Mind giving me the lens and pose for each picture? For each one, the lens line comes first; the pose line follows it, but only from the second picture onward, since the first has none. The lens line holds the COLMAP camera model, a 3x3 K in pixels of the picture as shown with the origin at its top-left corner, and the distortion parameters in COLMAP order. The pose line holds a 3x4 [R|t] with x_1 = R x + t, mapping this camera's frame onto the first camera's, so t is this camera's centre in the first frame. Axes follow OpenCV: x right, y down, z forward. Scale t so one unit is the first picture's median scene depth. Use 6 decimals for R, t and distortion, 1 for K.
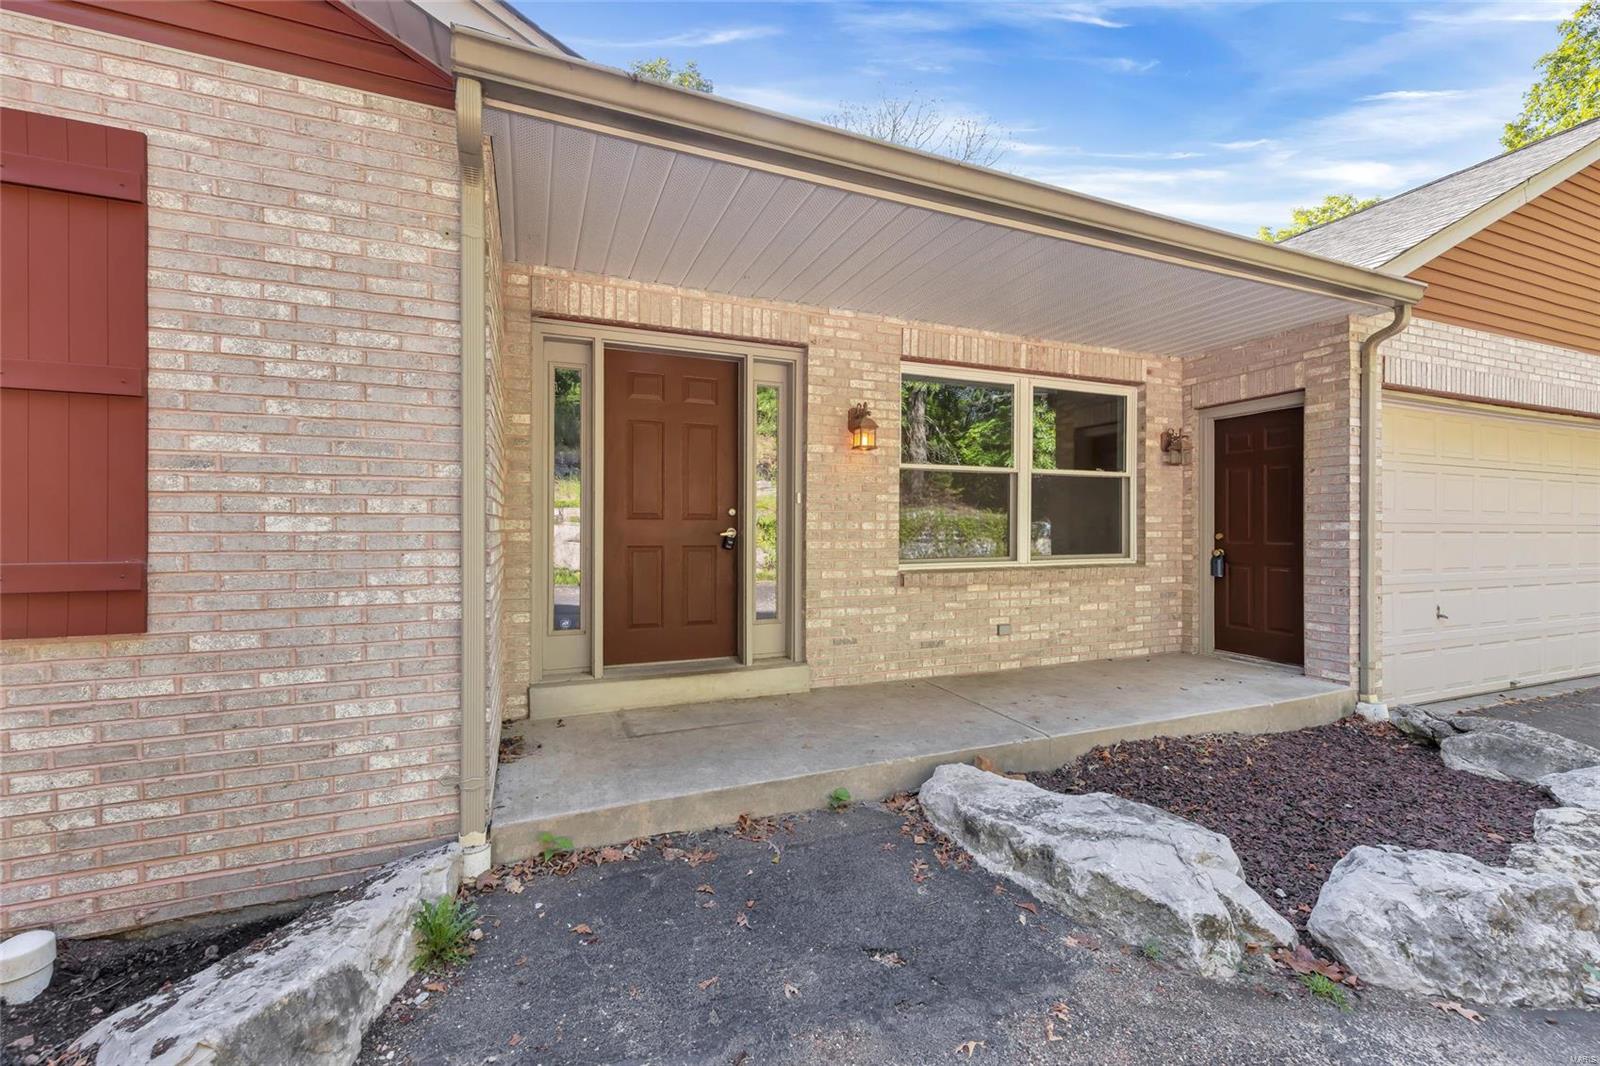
lens RADIAL K [[636.0, 0, 797.5], [0, 636.0, 529.4], [0, 0, 1]] dist [0.008644, -0.000001]
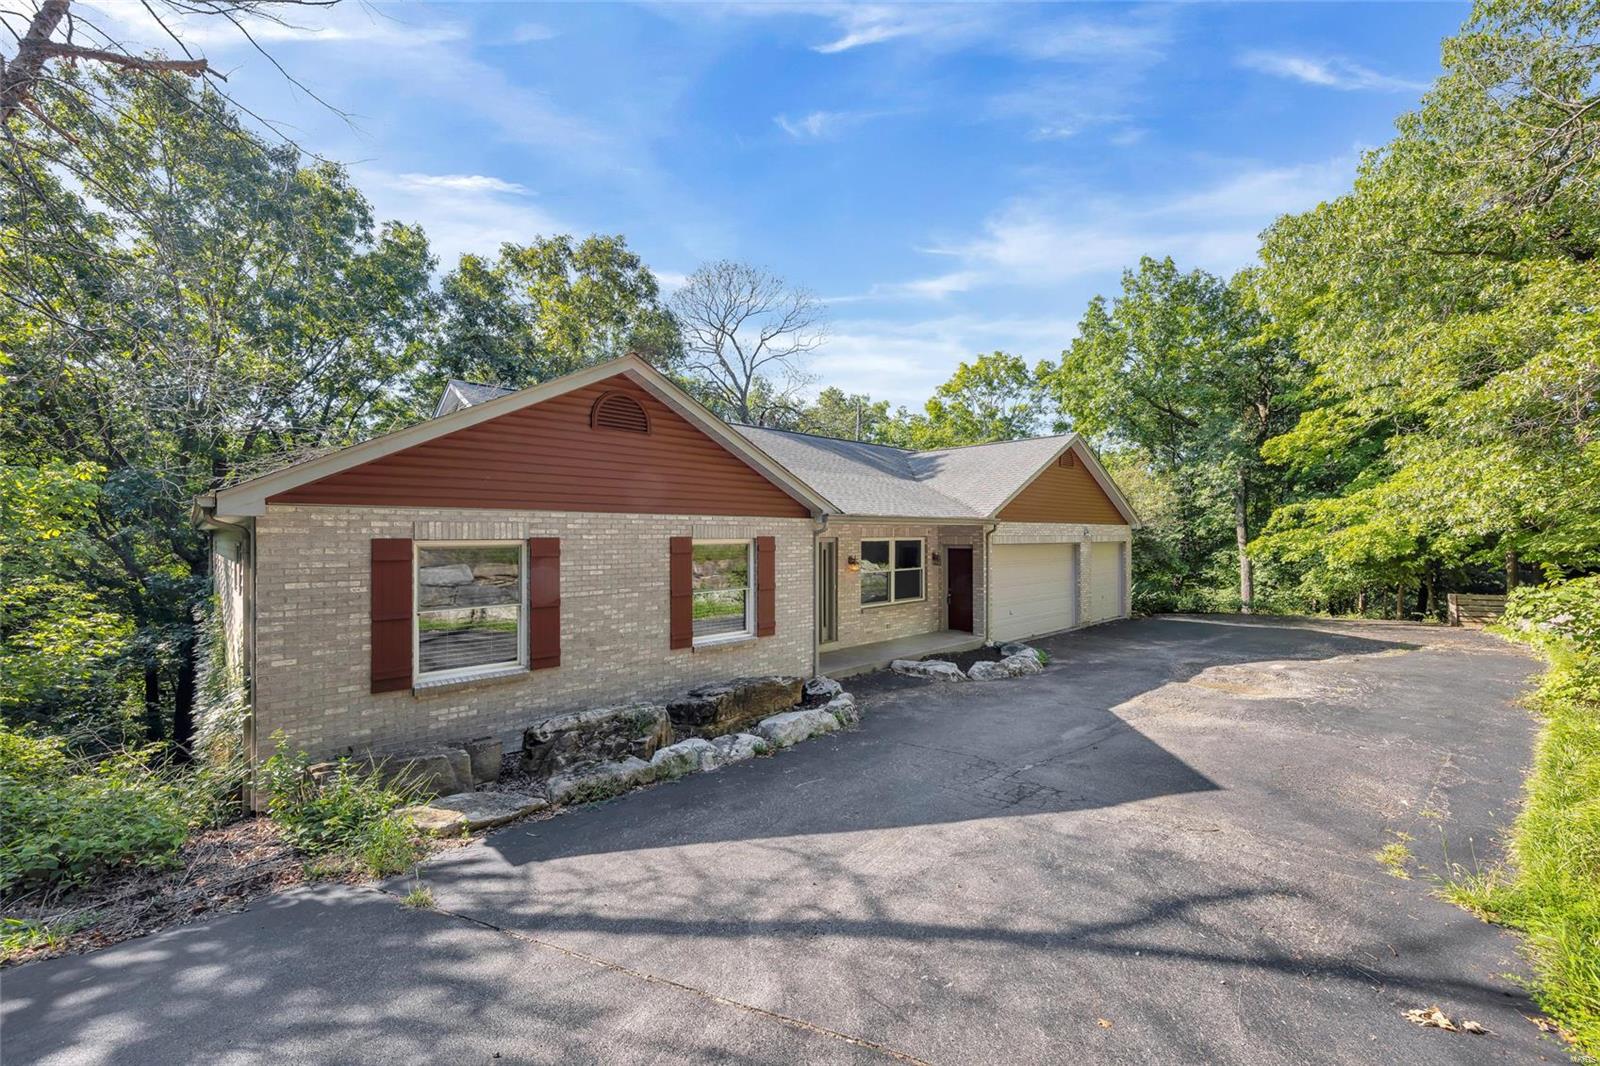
lens RADIAL K [[636.0, 0, 799.2], [0, 636.0, 535.4], [0, 0, 1]] dist [0.008644, -0.000001]
pose [[0.931134, -0.003608, 0.364660, -1.214006], [0.004491, 0.999989, -0.001574, -0.279053], [-0.364650, 0.003103, 0.931140, -1.703151]]
